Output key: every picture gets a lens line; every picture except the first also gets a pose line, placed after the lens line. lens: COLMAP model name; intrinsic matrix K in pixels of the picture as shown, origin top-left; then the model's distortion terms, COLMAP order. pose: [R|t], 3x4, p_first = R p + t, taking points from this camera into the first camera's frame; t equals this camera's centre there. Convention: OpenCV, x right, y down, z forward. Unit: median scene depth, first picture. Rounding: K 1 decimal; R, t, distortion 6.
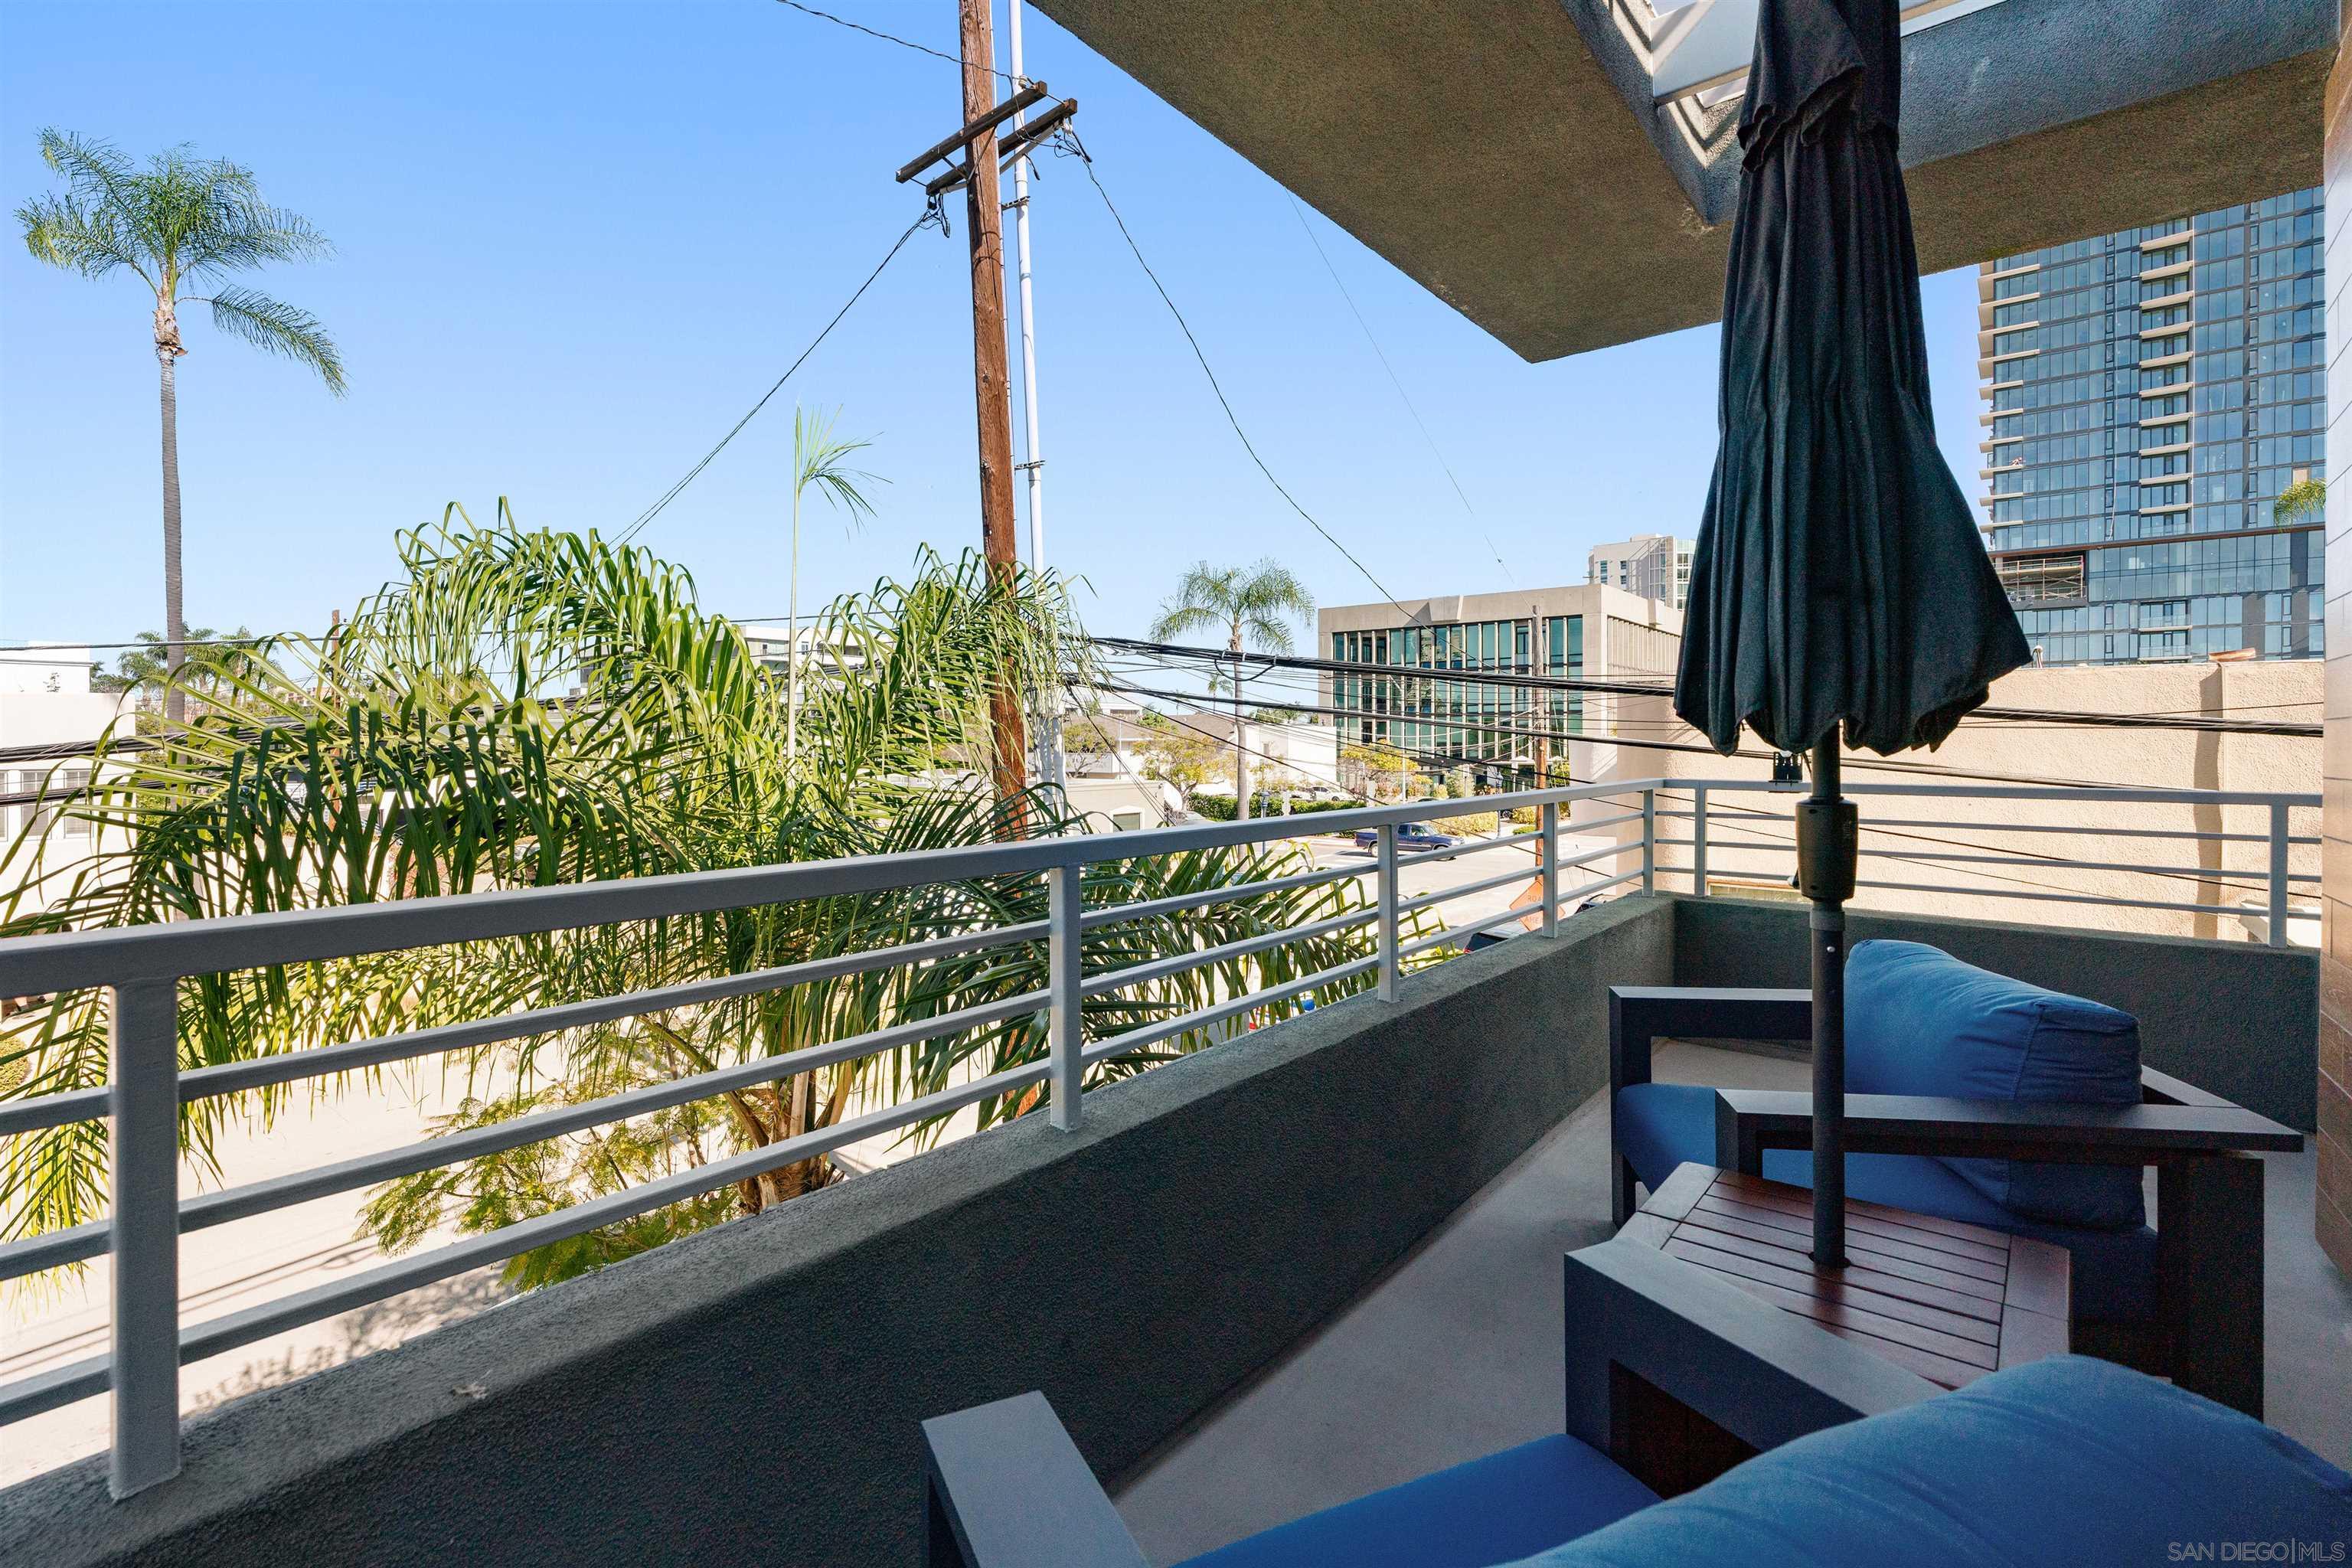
lens RADIAL K [[1070.8, 0, 1159.4], [0, 1070.8, 775.4], [0, 0, 1]] dist [-0.009403, 0.004352]
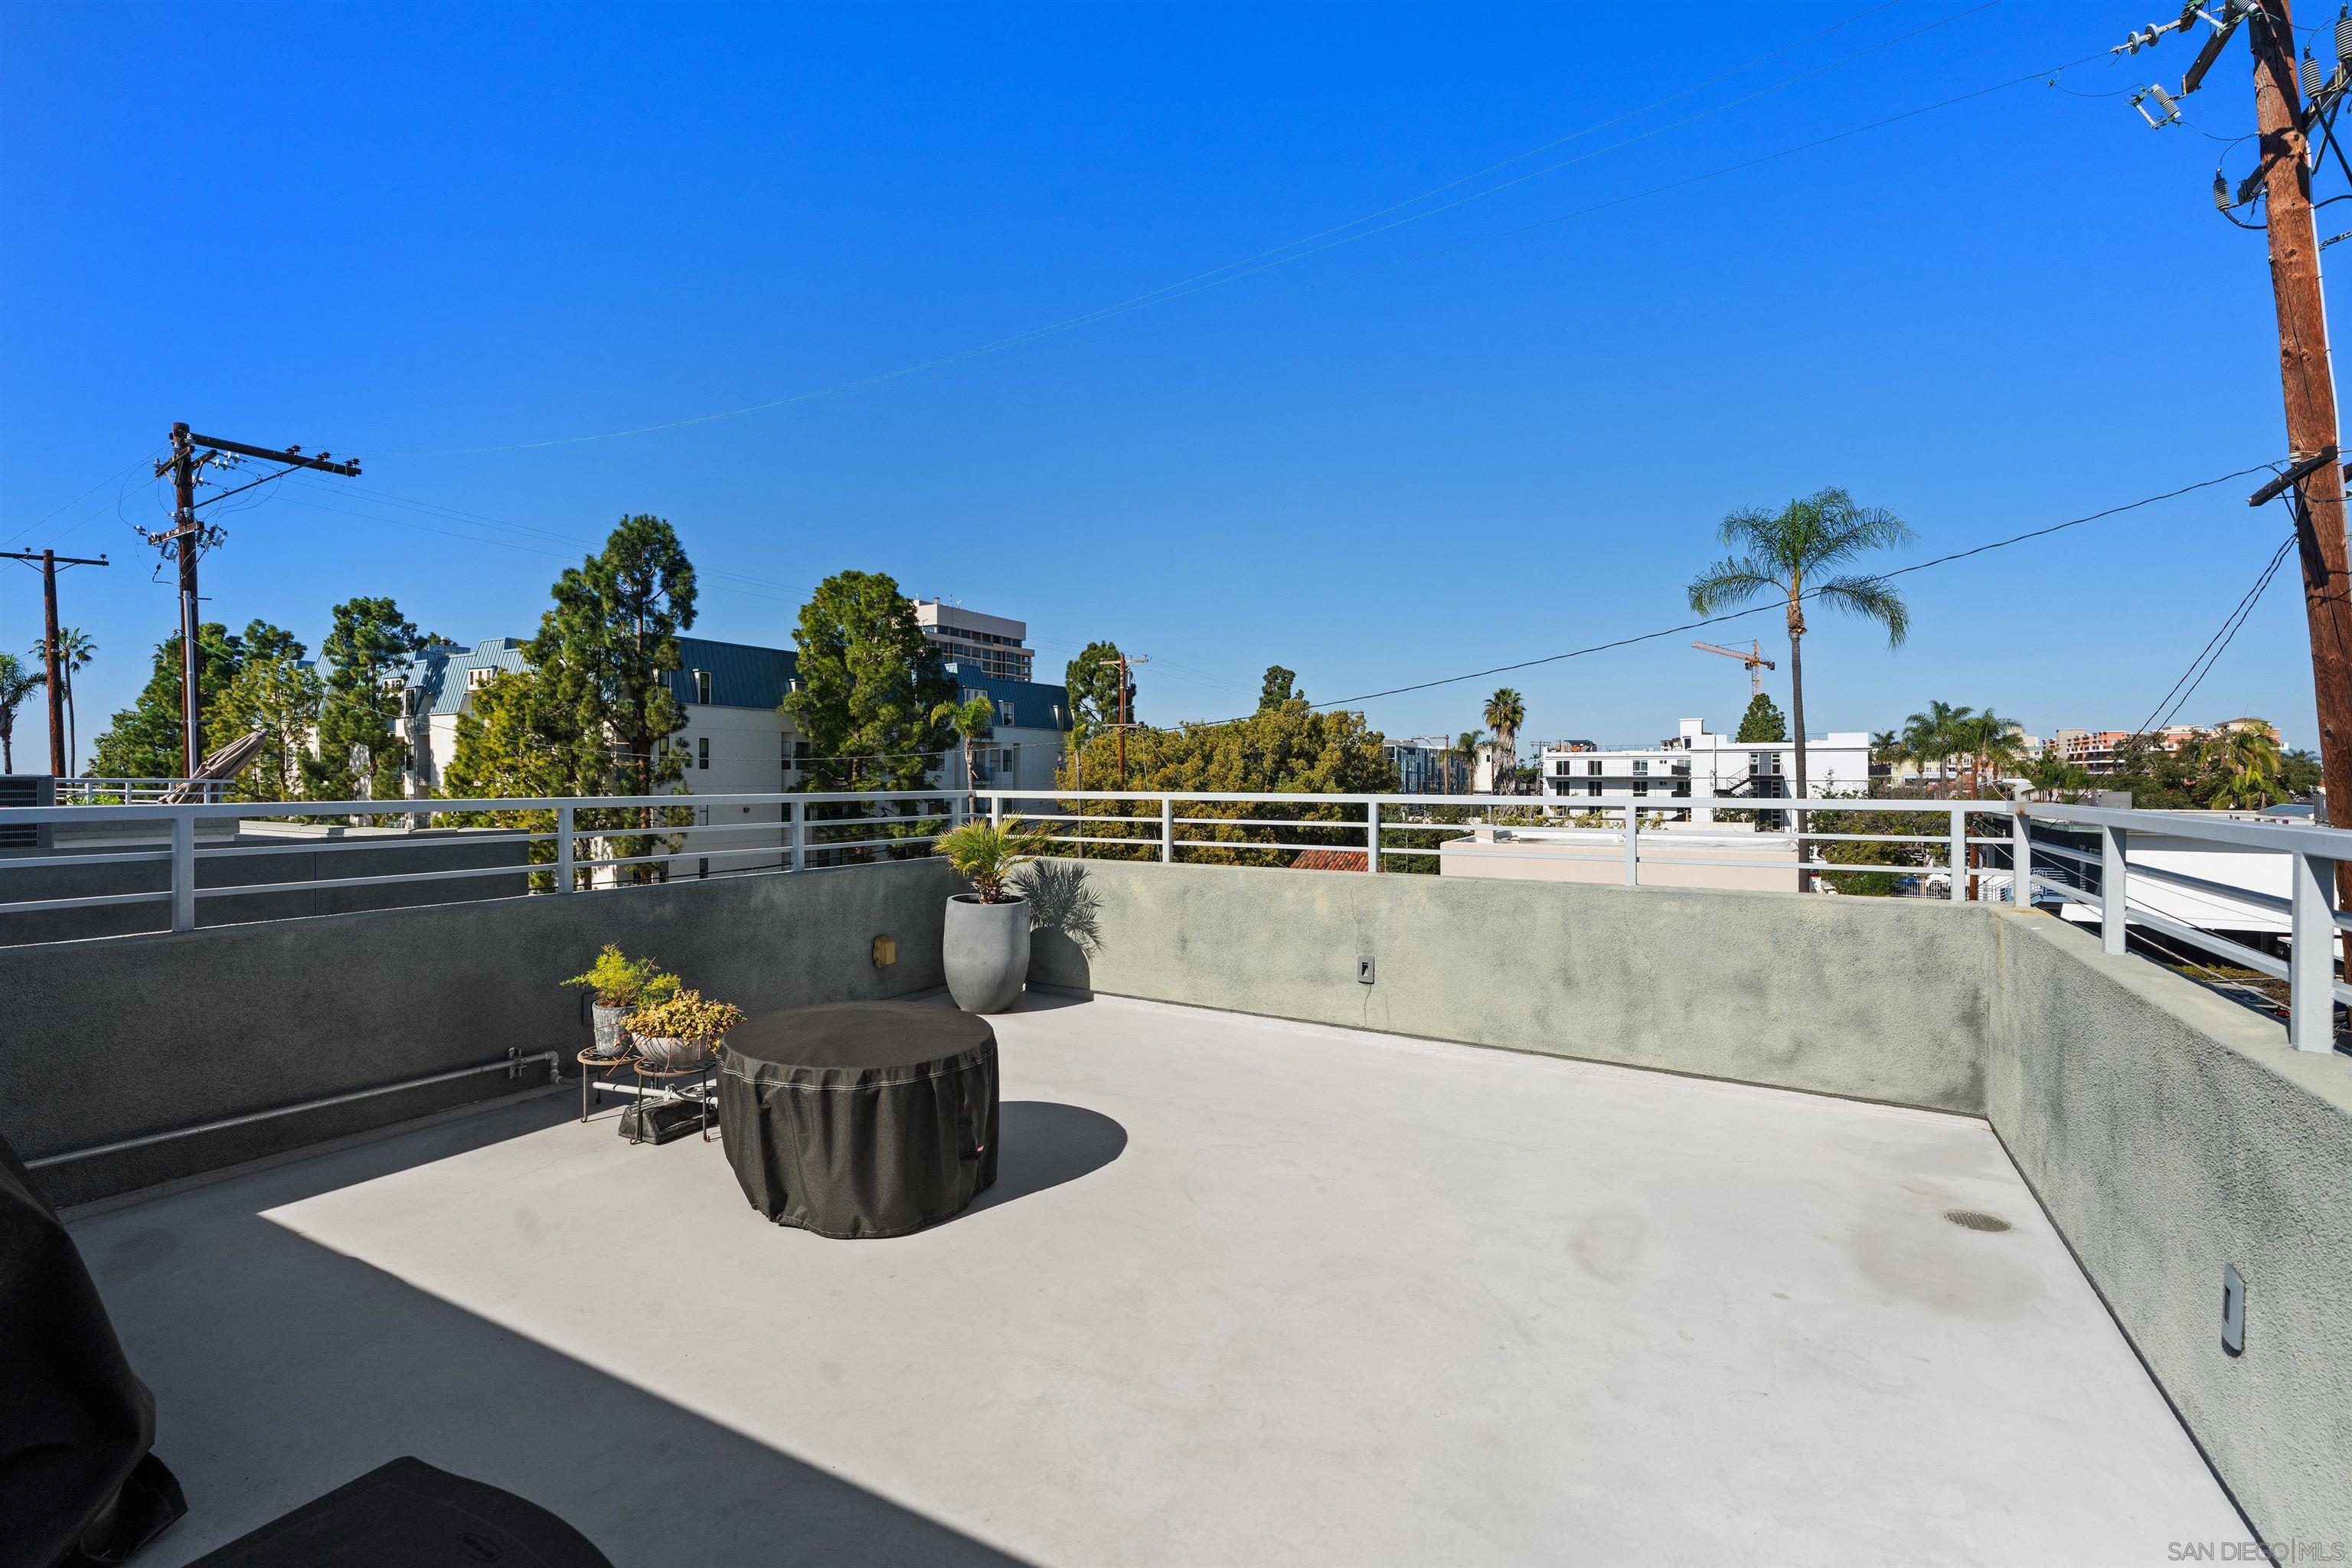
lens RADIAL K [[1070.8, 0, 1163.9], [0, 1070.8, 768.2], [0, 0, 1]] dist [-0.009403, 0.004352]
pose [[0.178069, -0.019929, -0.983816, 0.329744], [-0.027531, 0.999303, -0.025226, -0.175055], [0.983633, 0.031577, 0.177397, -0.073936]]
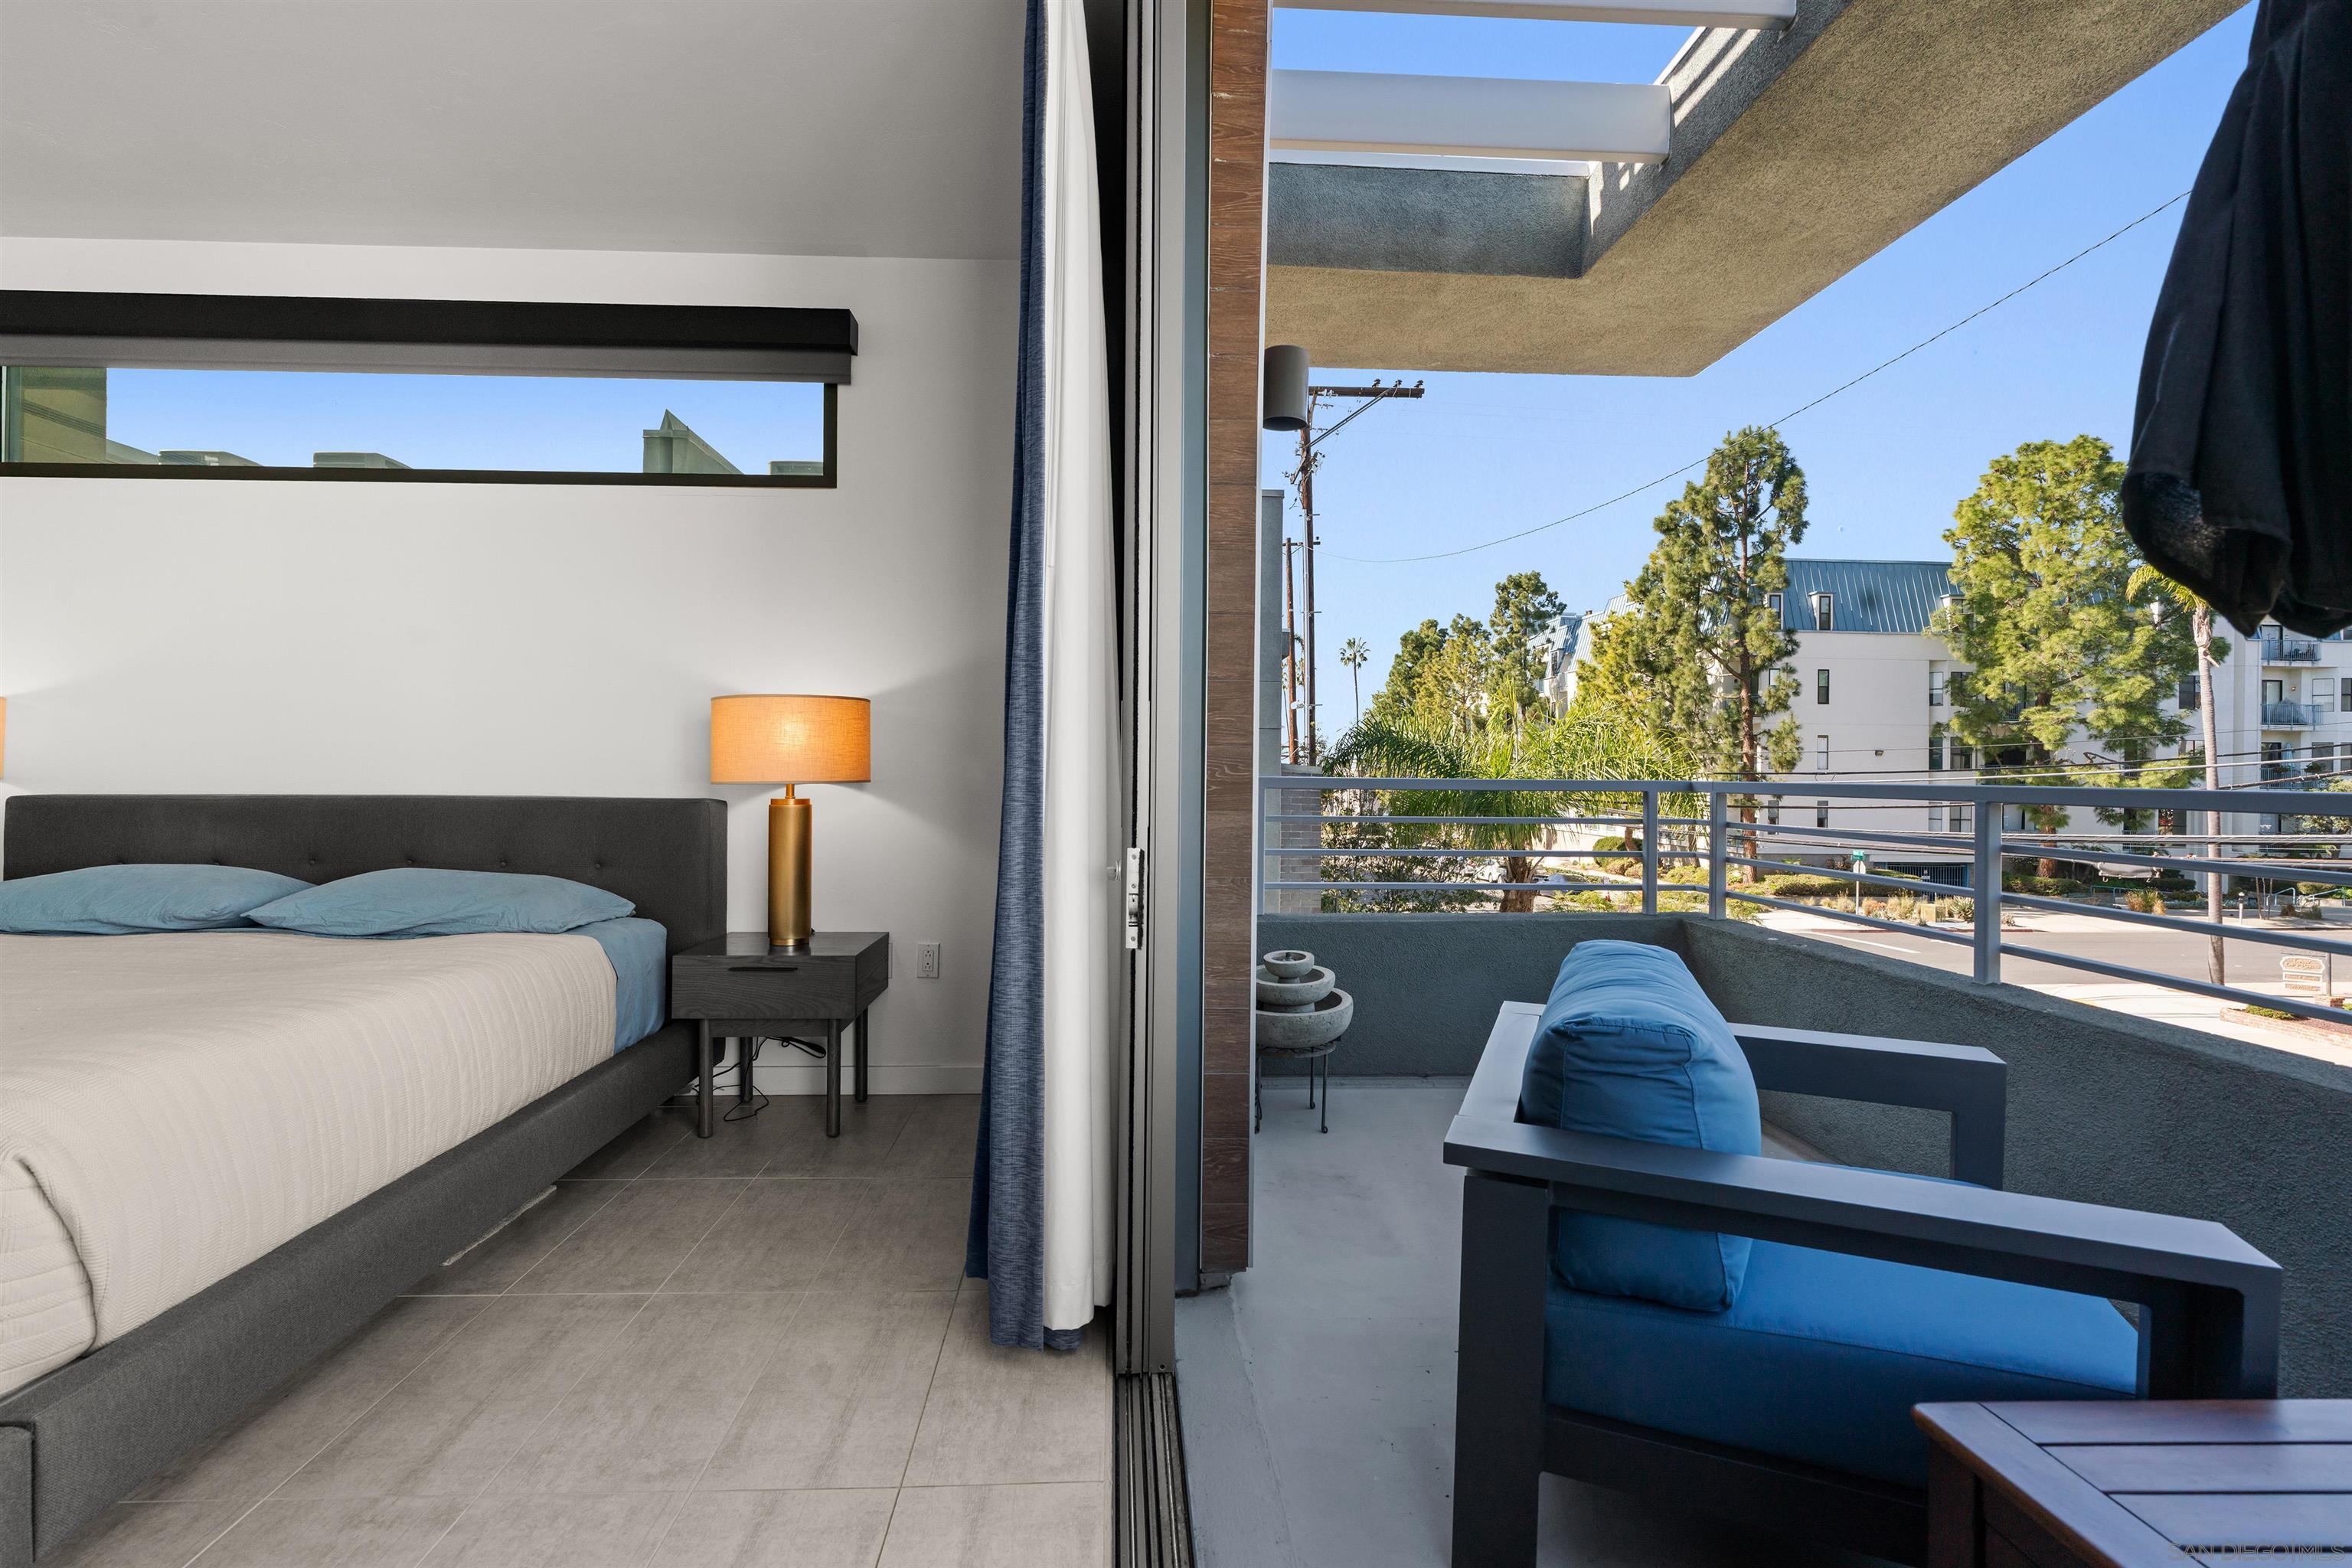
lens RADIAL K [[1070.8, 0, 1140.8], [0, 1070.8, 770.6], [0, 0, 1]] dist [-0.009403, 0.004352]
pose [[-0.743954, -0.012065, -0.668122, 0.124005], [-0.037121, 0.999039, 0.023293, 0.006028], [0.667199, 0.042130, -0.743687, 0.084759]]
